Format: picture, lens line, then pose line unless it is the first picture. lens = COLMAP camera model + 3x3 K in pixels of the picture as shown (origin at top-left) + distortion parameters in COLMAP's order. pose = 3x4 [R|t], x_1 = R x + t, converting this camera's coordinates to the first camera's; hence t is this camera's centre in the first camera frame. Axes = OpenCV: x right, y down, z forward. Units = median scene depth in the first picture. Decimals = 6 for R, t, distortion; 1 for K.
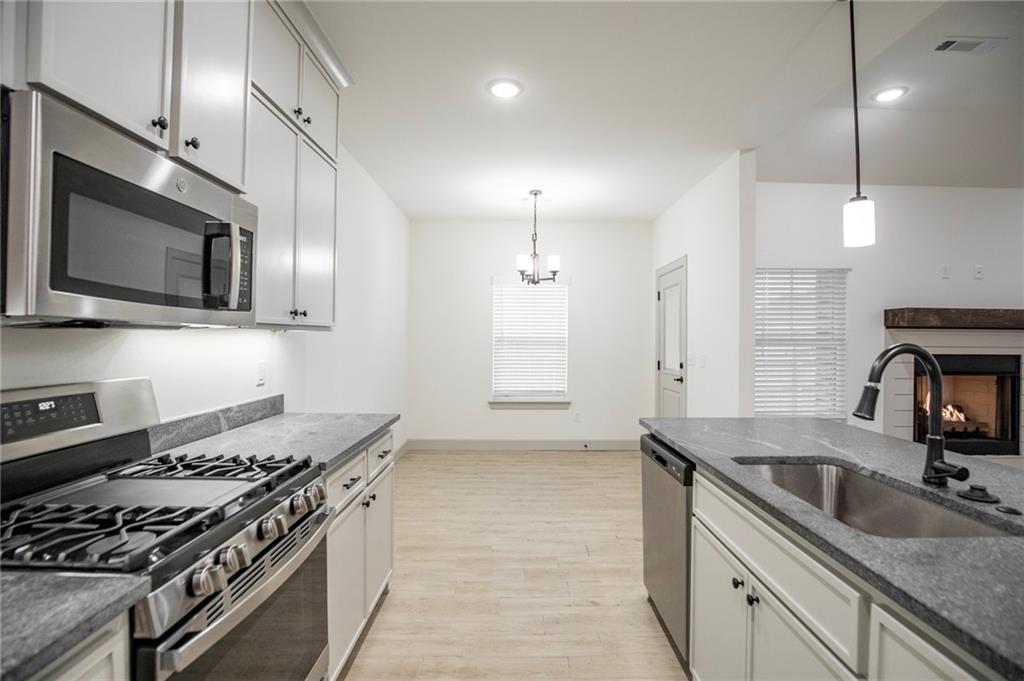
lens RADIAL K [[478.6, 0, 519.7], [0, 478.6, 336.5], [0, 0, 1]] dist [-0.026293, 0.000574]
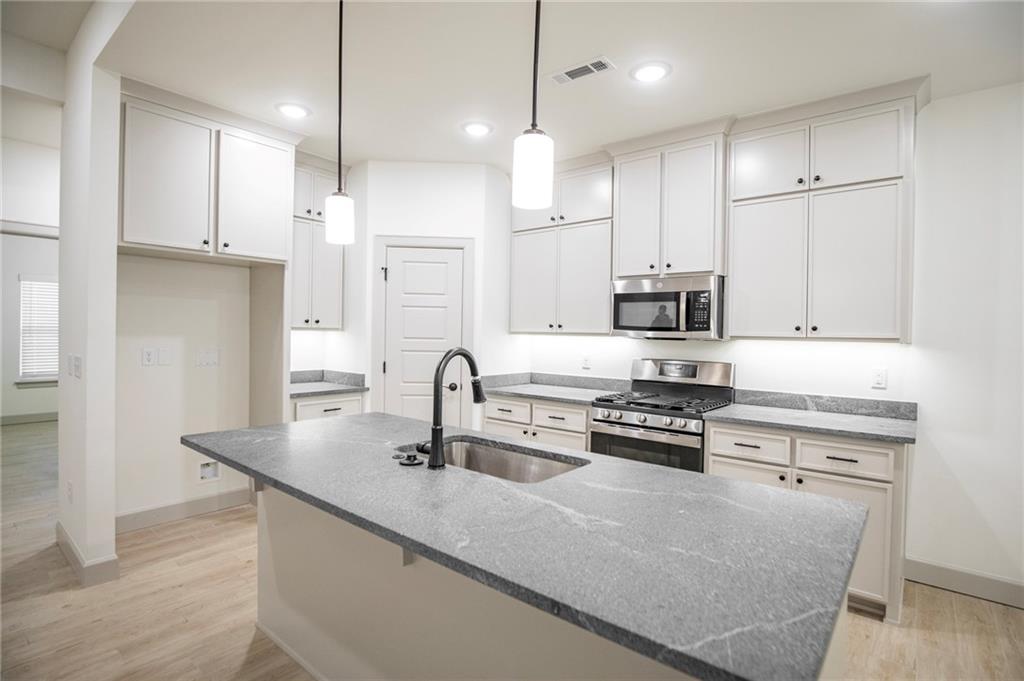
lens RADIAL K [[499.5, 0, 520.7], [0, 499.5, 338.8], [0, 0, 1]] dist [-0.023949, -0.000052]
pose [[-0.641028, -0.008757, -0.767468, 0.579003], [-0.019242, 0.999804, 0.004664, -0.005814], [0.767277, 0.017757, -0.641070, 0.659669]]
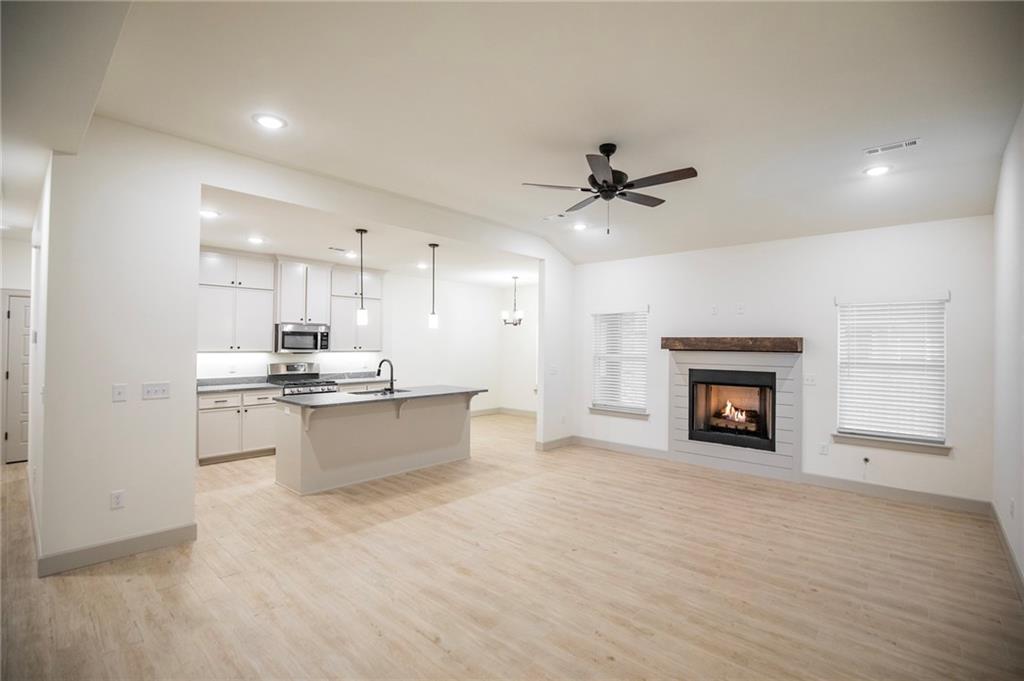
lens RADIAL K [[473.8, 0, 519.7], [0, 473.8, 339.1], [0, 0, 1]] dist [-0.028812, 0.000617]
pose [[0.732843, -0.008313, -0.680347, 1.526266], [-0.000076, 0.999924, -0.012300, -0.036837], [0.680398, 0.009066, 0.732787, -0.429761]]
